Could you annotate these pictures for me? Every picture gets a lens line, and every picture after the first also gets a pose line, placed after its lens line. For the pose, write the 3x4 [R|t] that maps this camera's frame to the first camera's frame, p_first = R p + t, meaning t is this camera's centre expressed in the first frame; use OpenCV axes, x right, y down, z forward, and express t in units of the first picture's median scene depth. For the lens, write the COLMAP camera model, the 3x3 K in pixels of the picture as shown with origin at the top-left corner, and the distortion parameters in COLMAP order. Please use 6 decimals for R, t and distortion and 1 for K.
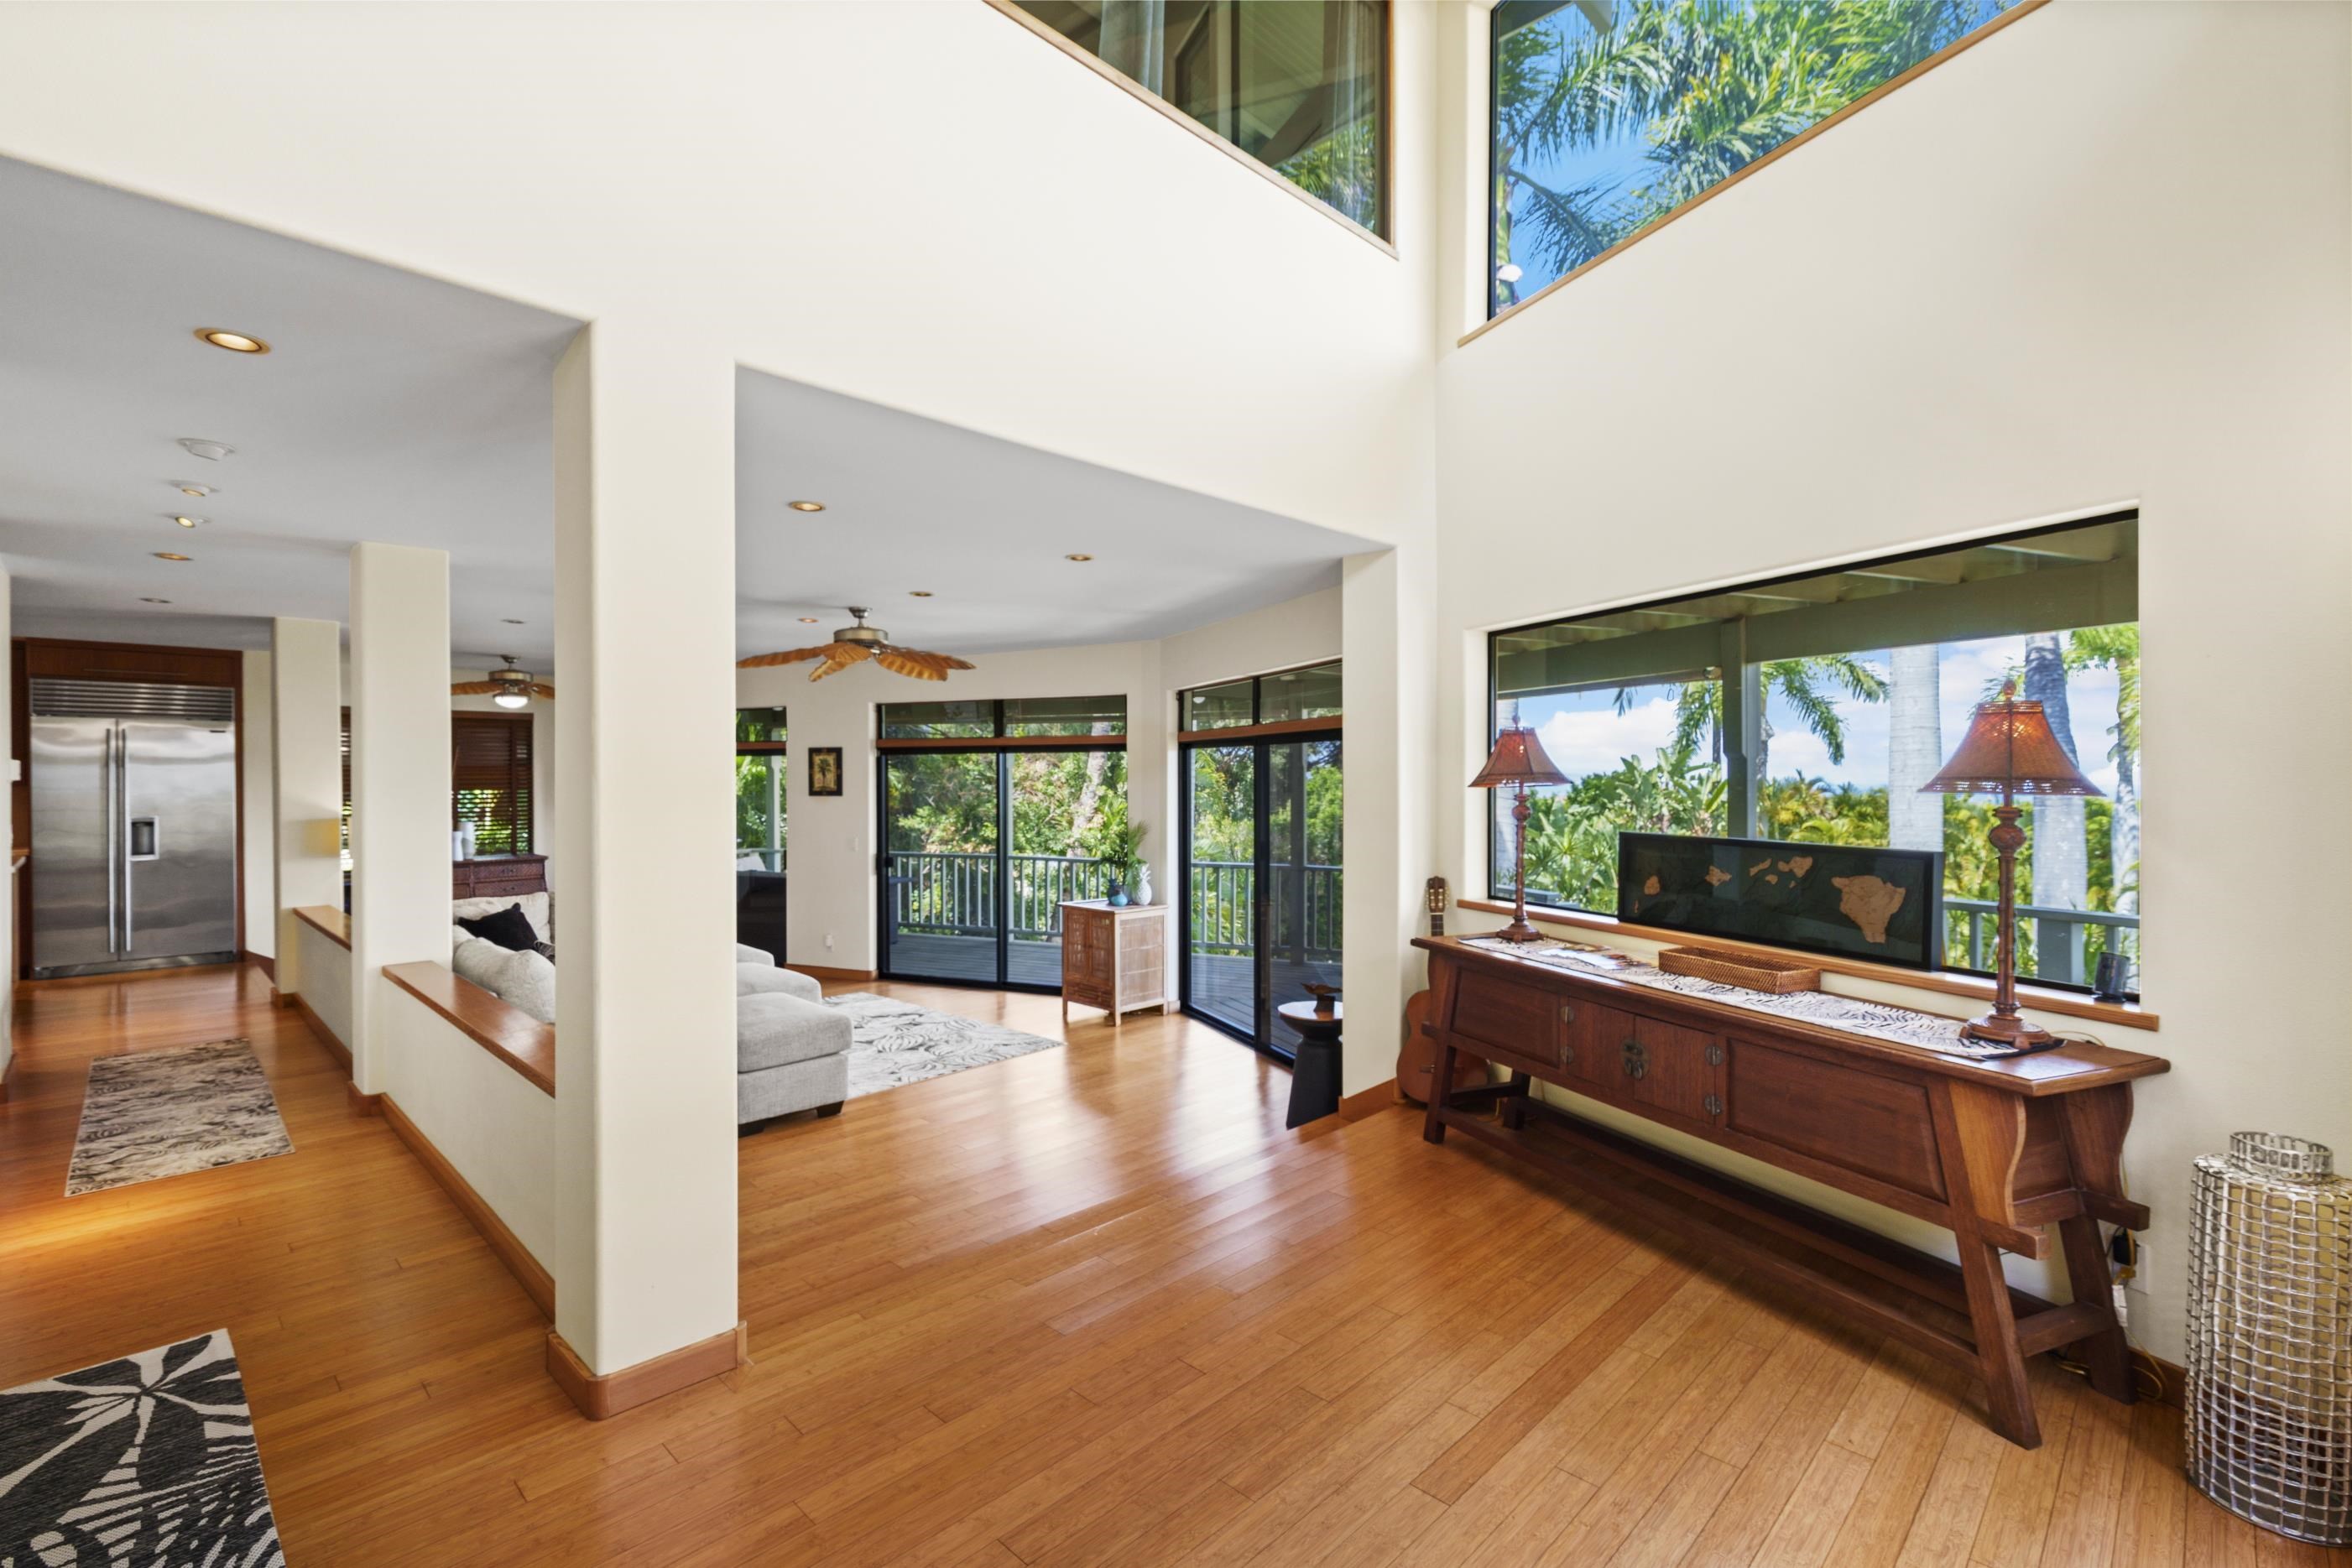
lens RADIAL K [[1054.2, 0, 1176.0], [0, 1054.2, 784.0], [0, 0, 1]] dist [-0.001173, 0.000145]
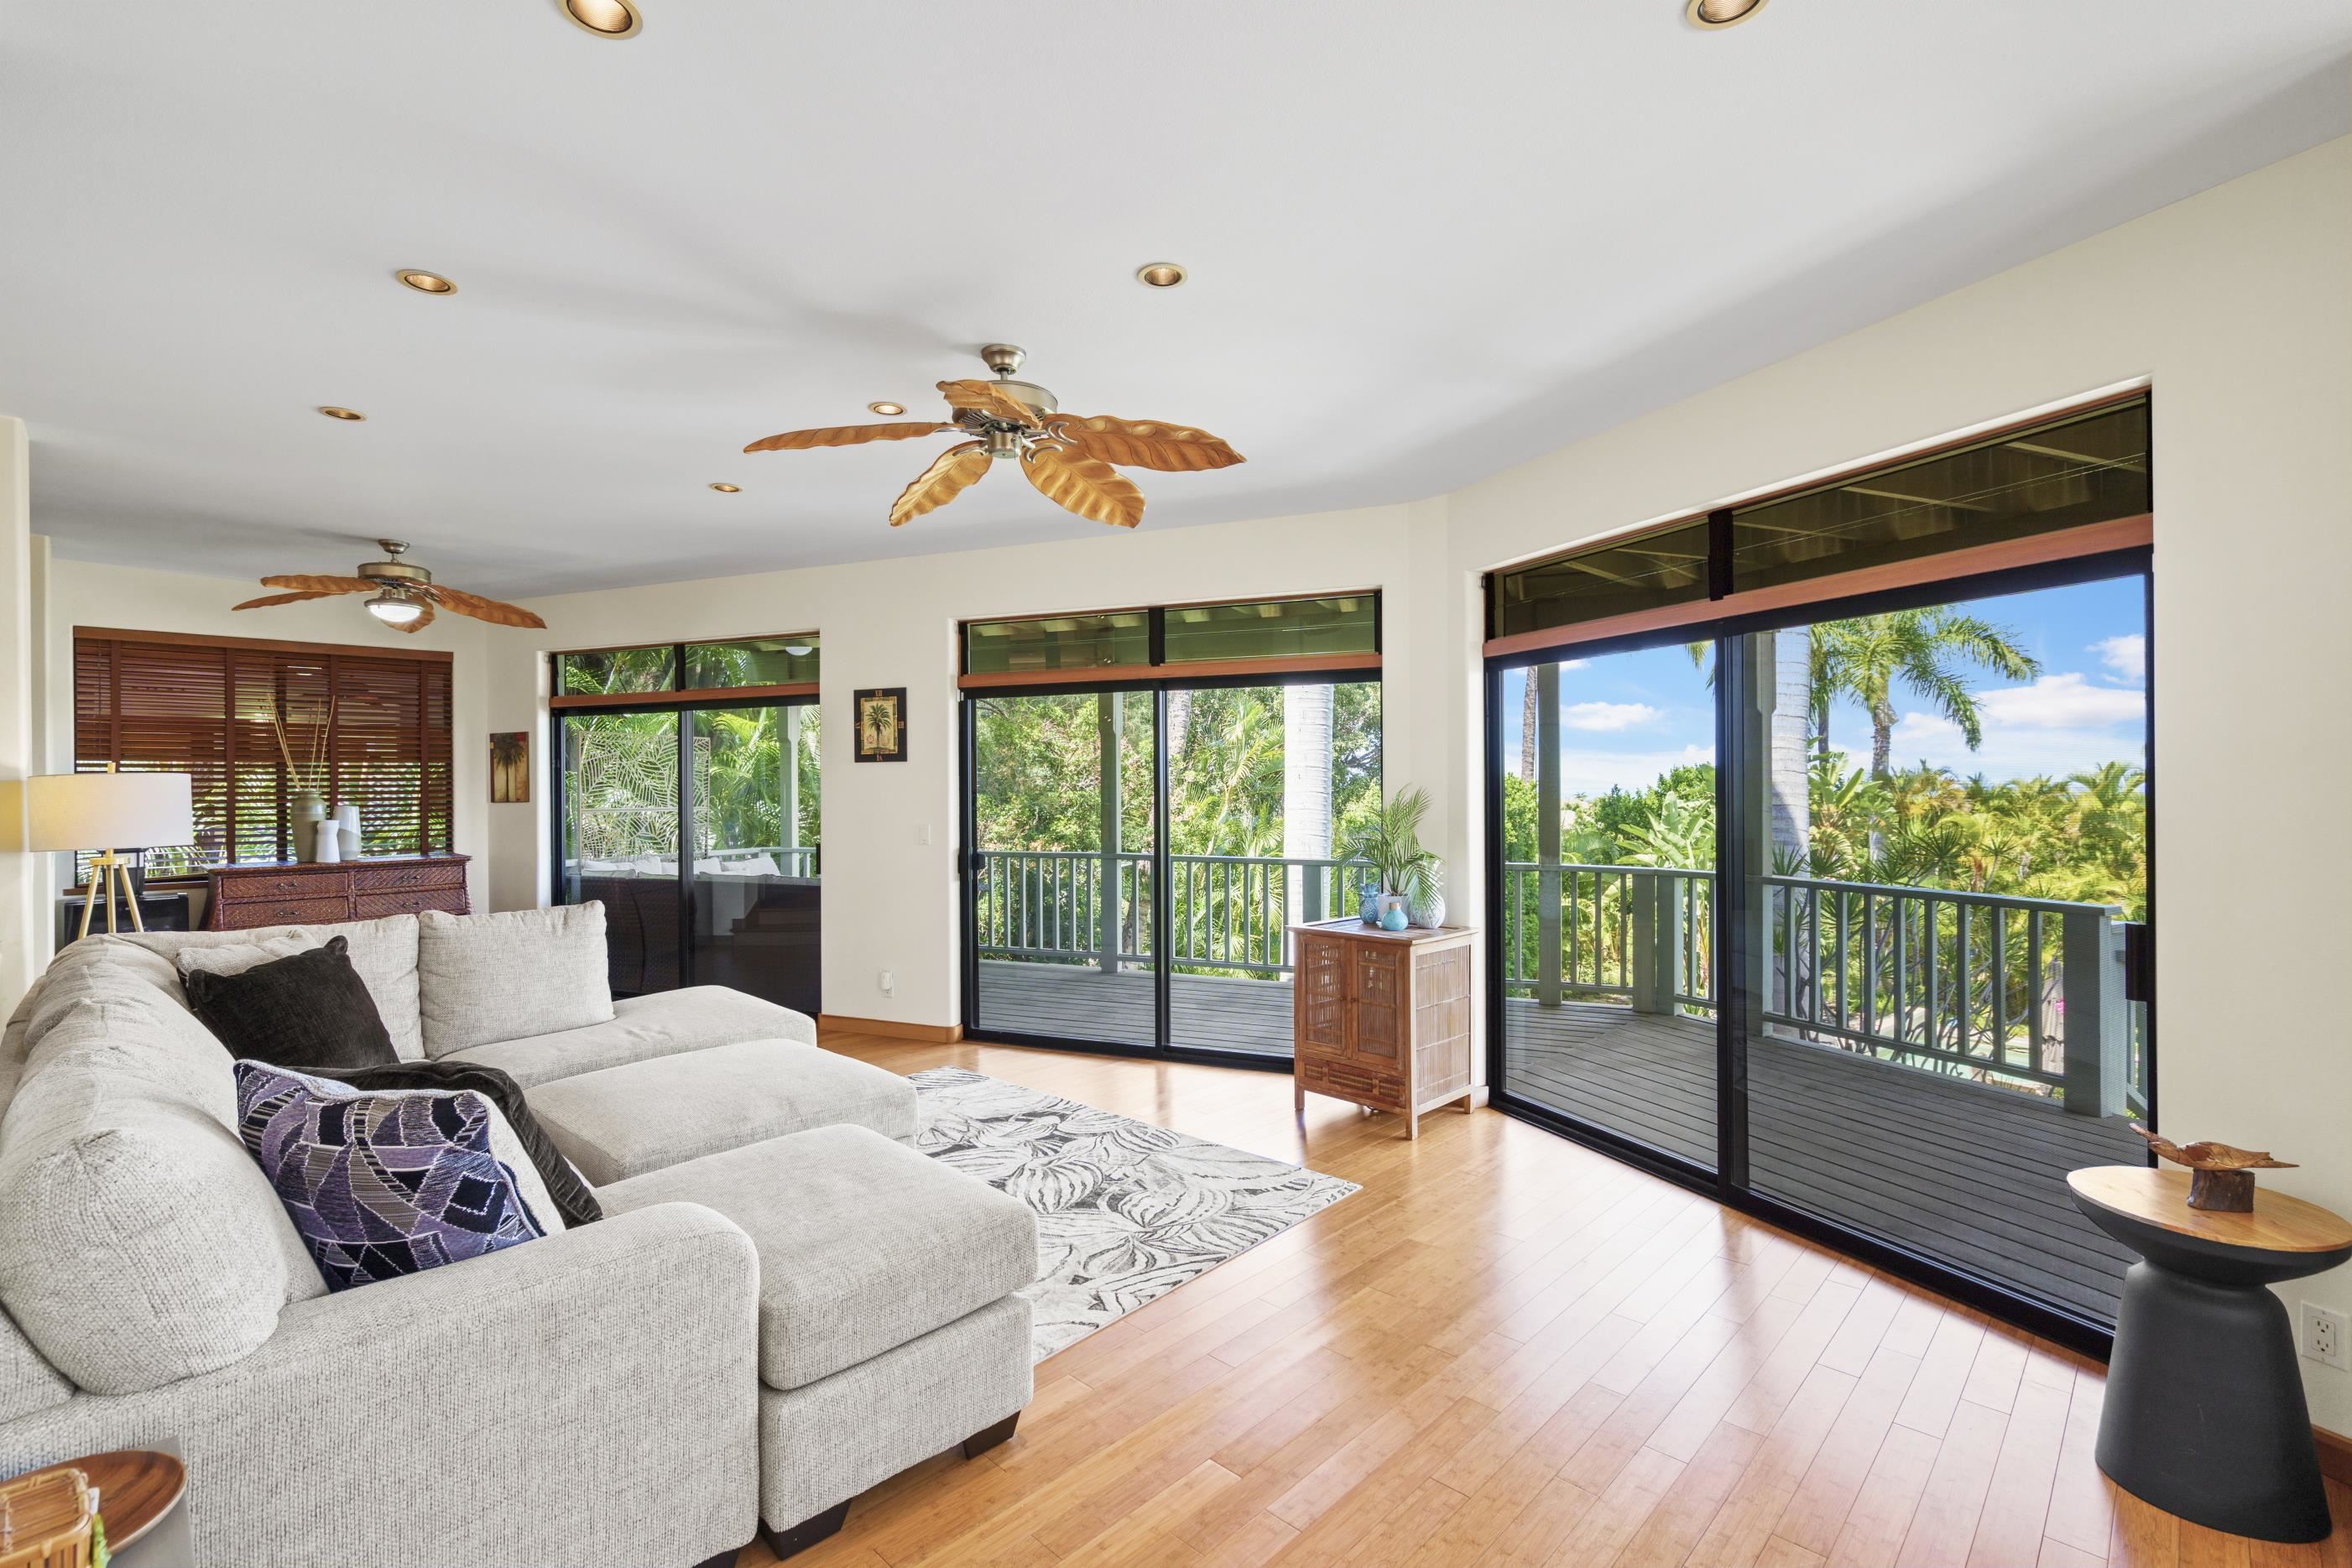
lens RADIAL K [[1054.2, 0, 1176.0], [0, 1054.2, 784.0], [0, 0, 1]] dist [-0.001173, 0.000145]
pose [[0.999985, -0.004460, 0.003130, -0.153571], [0.004474, 0.999979, -0.004588, 0.029919], [-0.003109, 0.004602, 0.999985, 0.347585]]
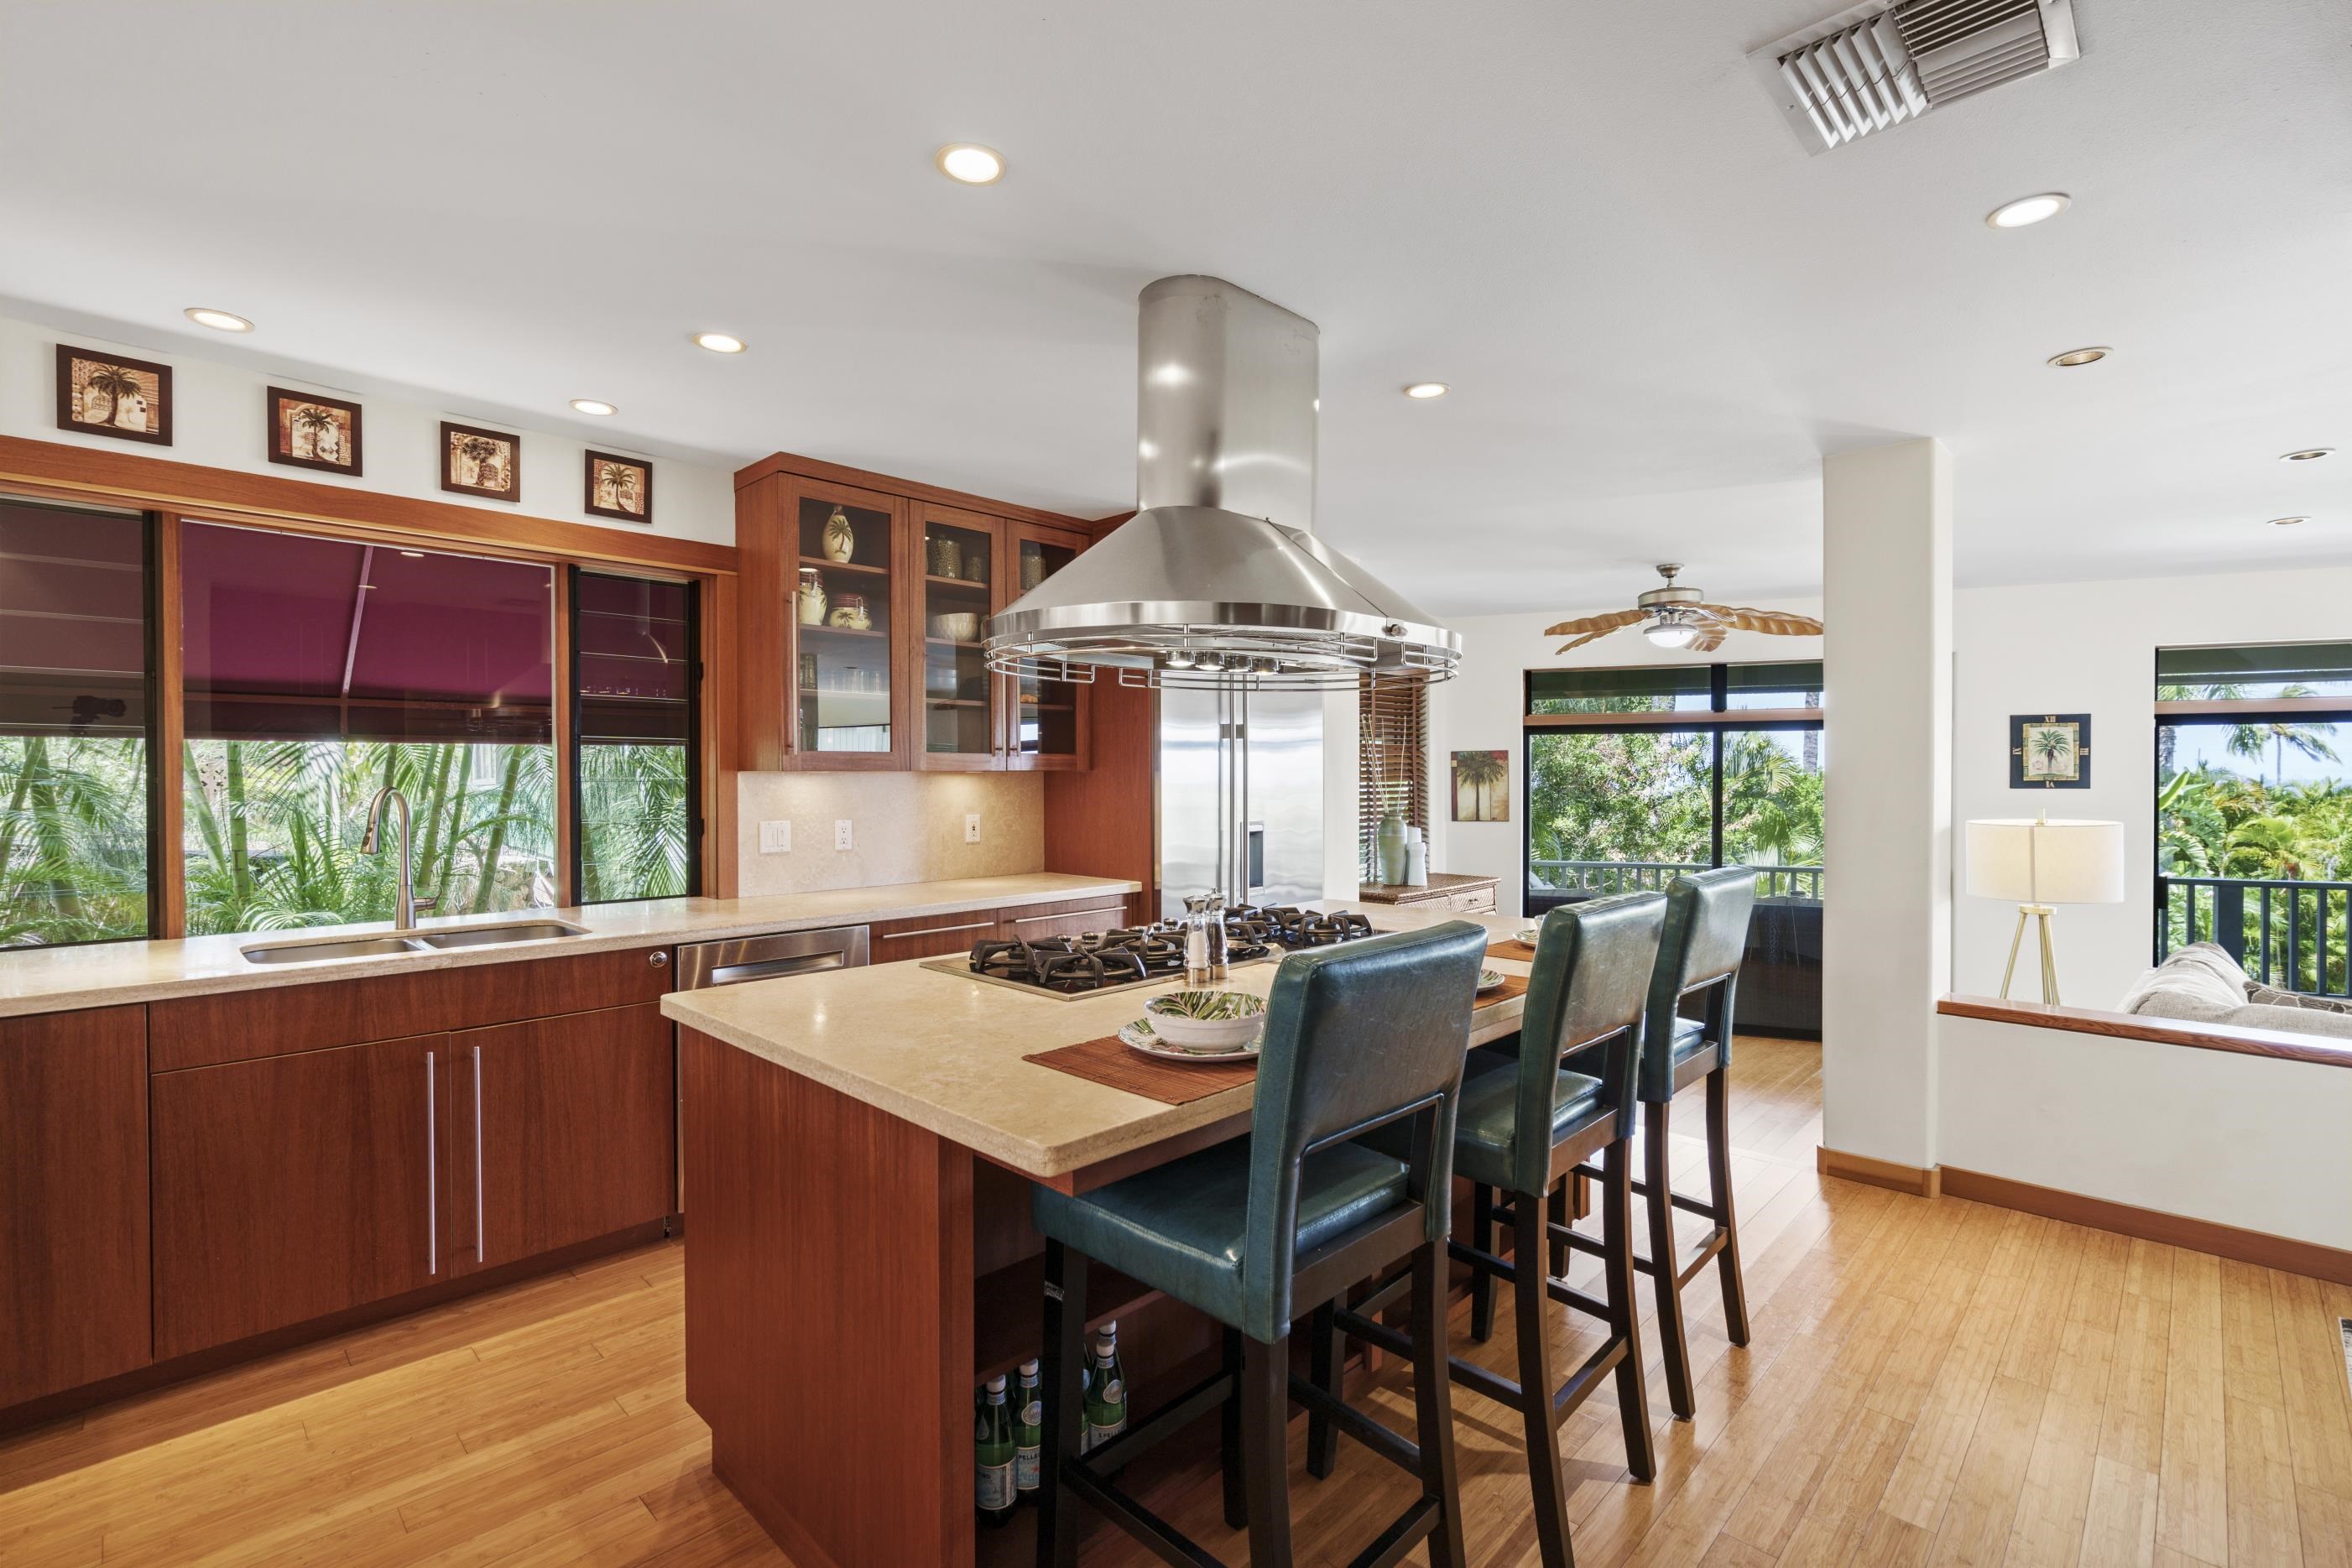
lens RADIAL K [[1054.2, 0, 1176.0], [0, 1054.2, 784.0], [0, 0, 1]] dist [-0.001173, 0.000145]
pose [[0.999997, 0.001398, -0.002156, -0.896259], [-0.001380, 0.999966, 0.008141, 0.003985], [0.002168, -0.008138, 0.999965, 0.358035]]
